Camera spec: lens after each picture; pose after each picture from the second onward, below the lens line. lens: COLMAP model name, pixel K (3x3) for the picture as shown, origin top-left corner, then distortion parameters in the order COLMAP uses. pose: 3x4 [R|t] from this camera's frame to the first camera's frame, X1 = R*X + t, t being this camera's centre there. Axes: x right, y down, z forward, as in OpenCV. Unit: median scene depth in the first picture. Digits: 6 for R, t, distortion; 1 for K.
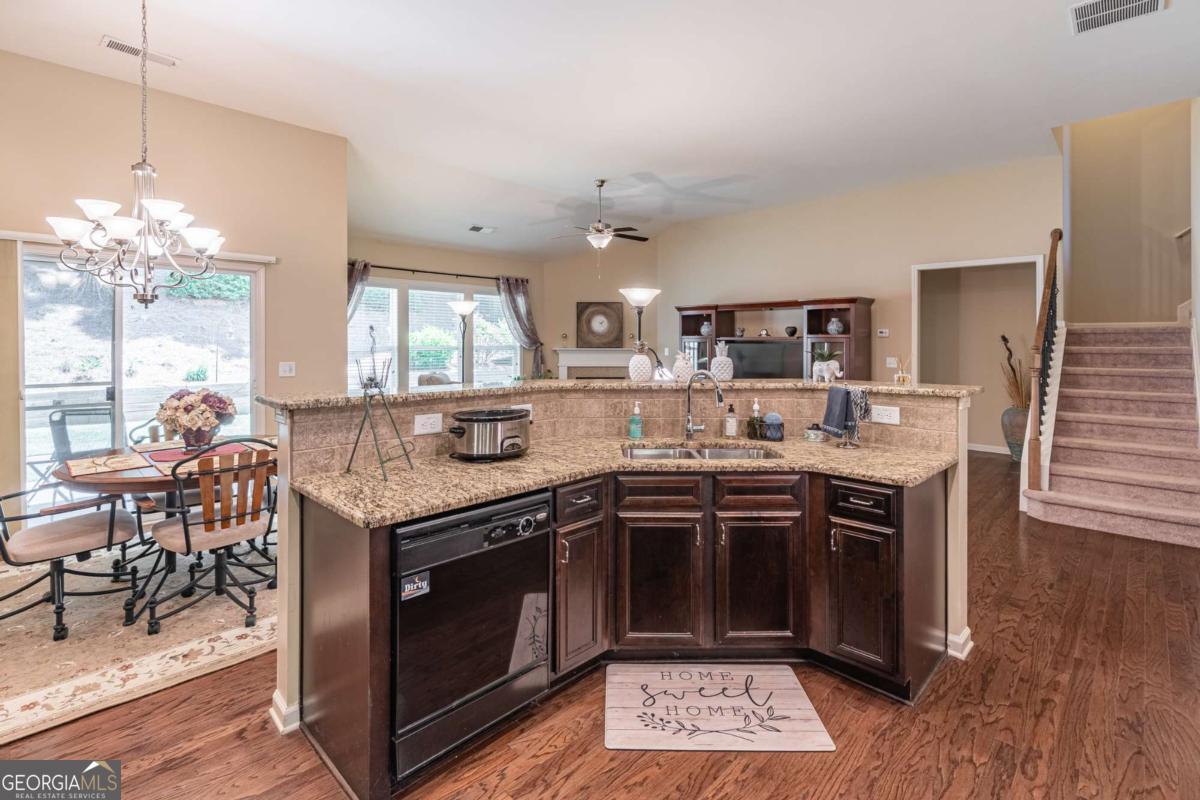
lens RADIAL K [[544.4, 0, 600.9], [0, 544.4, 344.1], [0, 0, 1]] dist [0.000679, -0.000488]
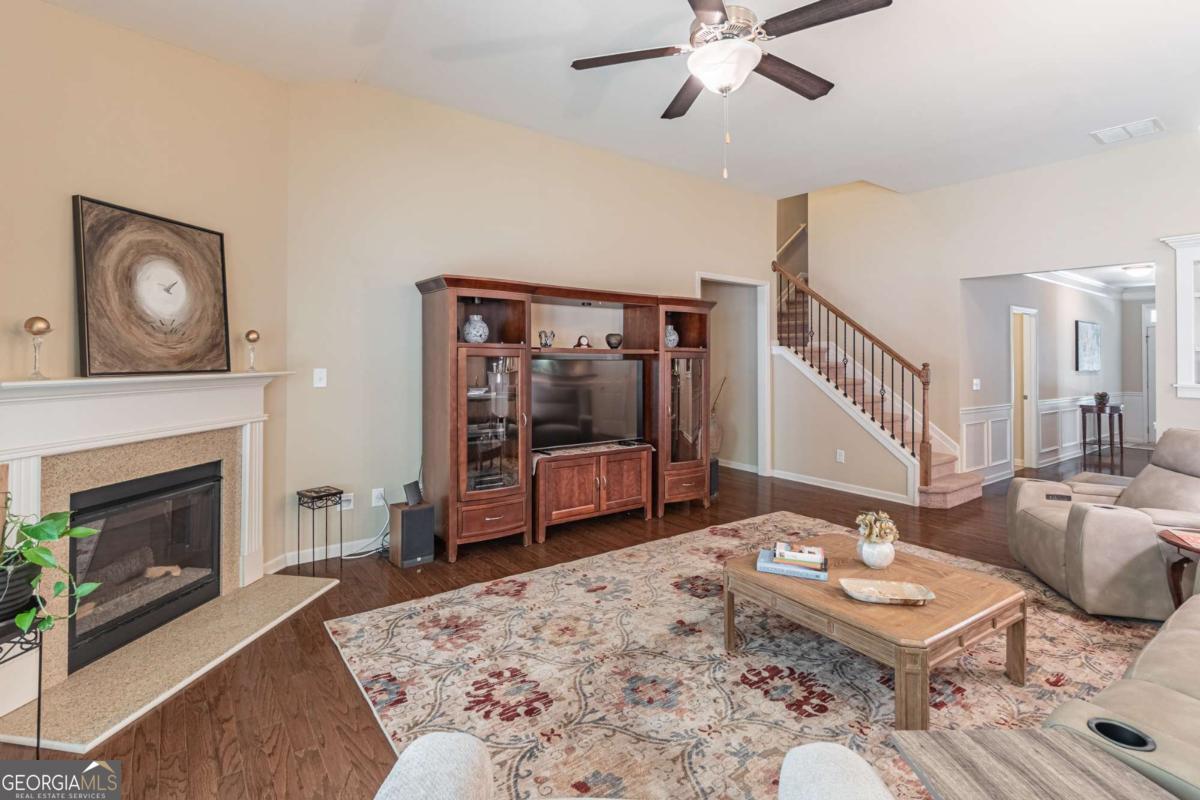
lens RADIAL K [[577.2, 0, 584.7], [0, 577.2, 341.0], [0, 0, 1]] dist [0.000524, -0.000061]
pose [[0.167082, 0.026591, 0.985584, -0.290493], [-0.005902, 0.999645, -0.025970, -0.004175], [-0.985925, -0.001478, 0.167180, 0.782686]]
